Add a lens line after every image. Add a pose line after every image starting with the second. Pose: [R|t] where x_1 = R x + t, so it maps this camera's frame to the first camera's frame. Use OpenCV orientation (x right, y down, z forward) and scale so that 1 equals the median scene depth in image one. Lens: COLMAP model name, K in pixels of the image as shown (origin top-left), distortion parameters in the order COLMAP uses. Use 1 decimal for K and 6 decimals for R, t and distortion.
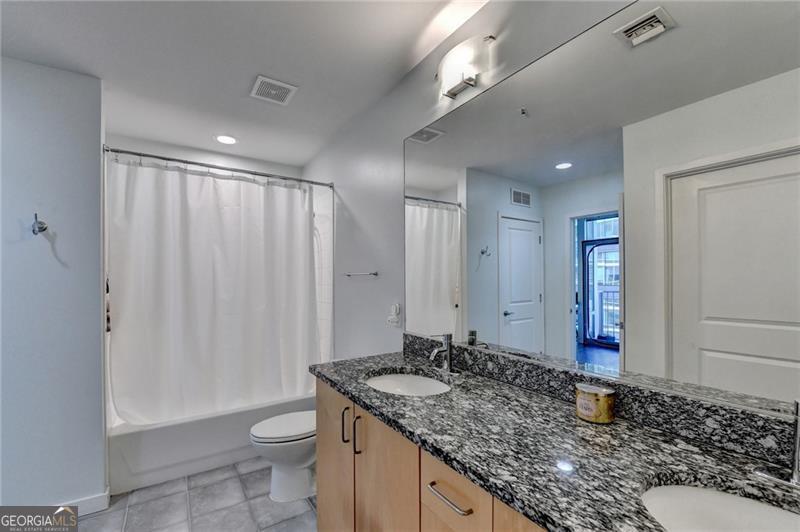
lens RADIAL K [[325.9, 0, 392.3], [0, 325.9, 275.8], [0, 0, 1]] dist [-0.015211, -0.002455]
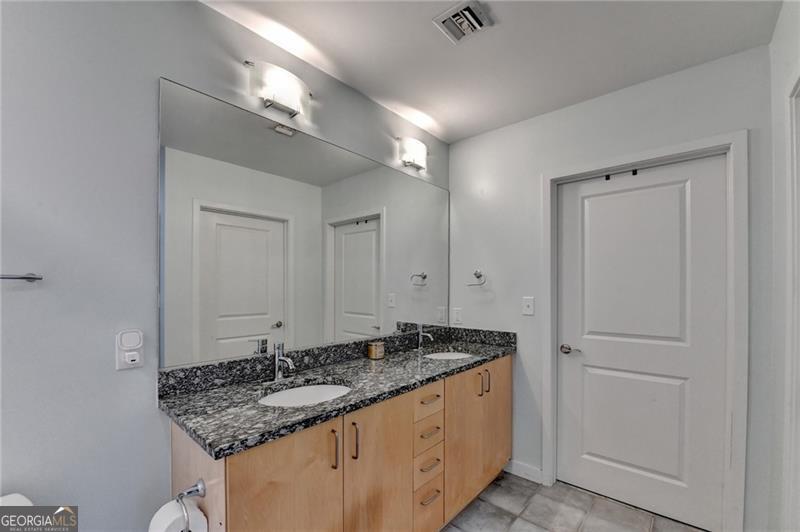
lens RADIAL K [[325.9, 0, 397.5], [0, 325.9, 286.9], [0, 0, 1]] dist [-0.015211, -0.002455]
pose [[-0.236816, 0.004959, 0.971542, -1.059661], [-0.010229, 0.999919, -0.007597, 0.007612], [-0.971501, -0.011738, -0.236746, 1.036927]]
